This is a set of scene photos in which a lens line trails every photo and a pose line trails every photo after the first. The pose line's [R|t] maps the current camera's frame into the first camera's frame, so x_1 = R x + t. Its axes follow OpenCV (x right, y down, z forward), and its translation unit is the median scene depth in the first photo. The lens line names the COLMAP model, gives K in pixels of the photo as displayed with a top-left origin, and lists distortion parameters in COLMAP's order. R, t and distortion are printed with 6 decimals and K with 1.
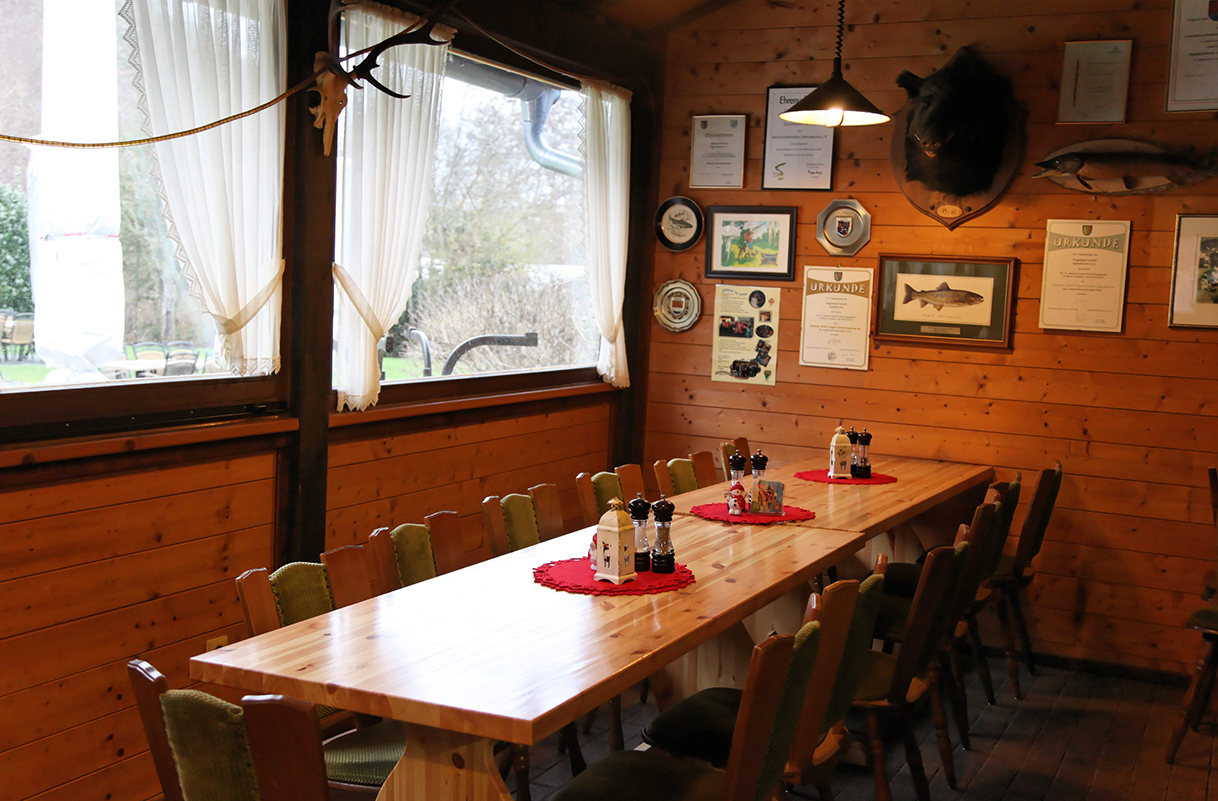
lens RADIAL K [[1304.0, 0, 609.0], [0, 1304.0, 400.5], [0, 0, 1]] dist [0.055083, -0.011723]
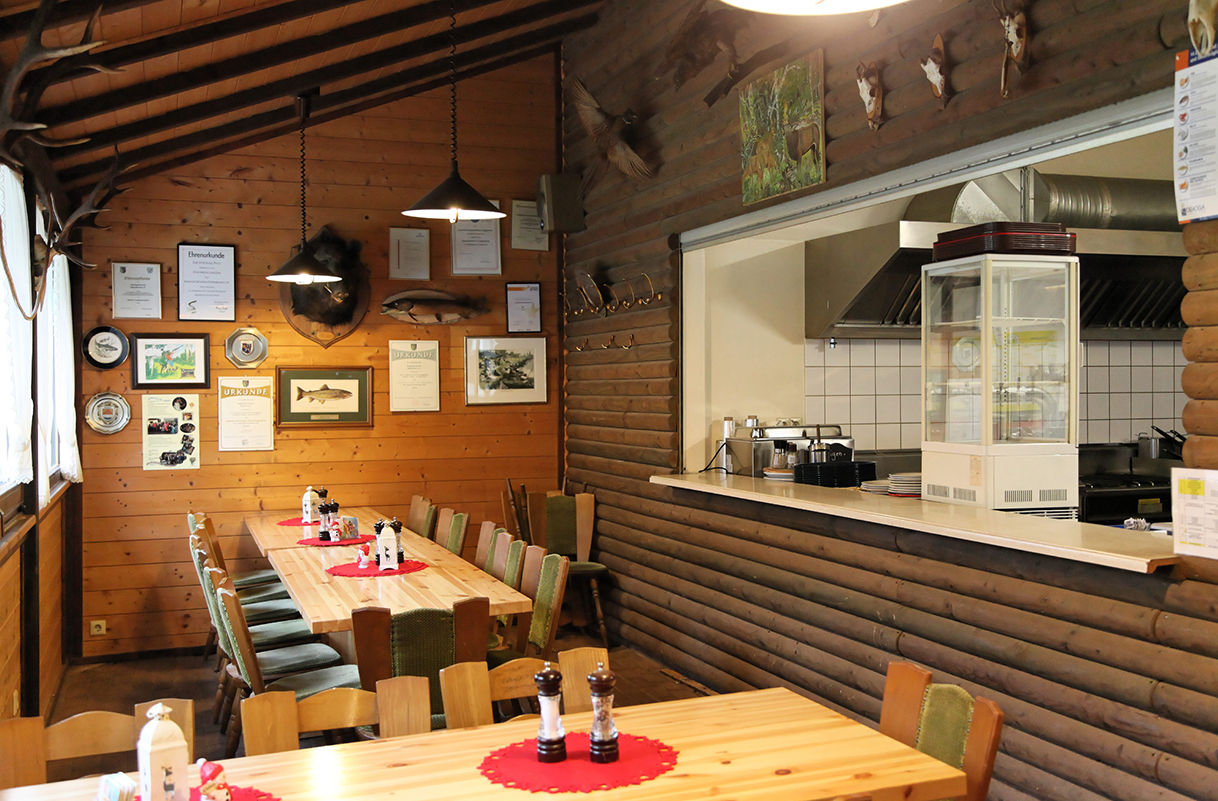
lens RADIAL K [[1304.0, 0, 609.0], [0, 1304.0, 400.5], [0, 0, 1]] dist [0.055083, -0.011723]
pose [[0.697106, -0.058550, 0.714574, -0.541134], [0.106443, 0.994067, -0.022390, -0.006285], [-0.709023, 0.091669, 0.699202, -0.225421]]
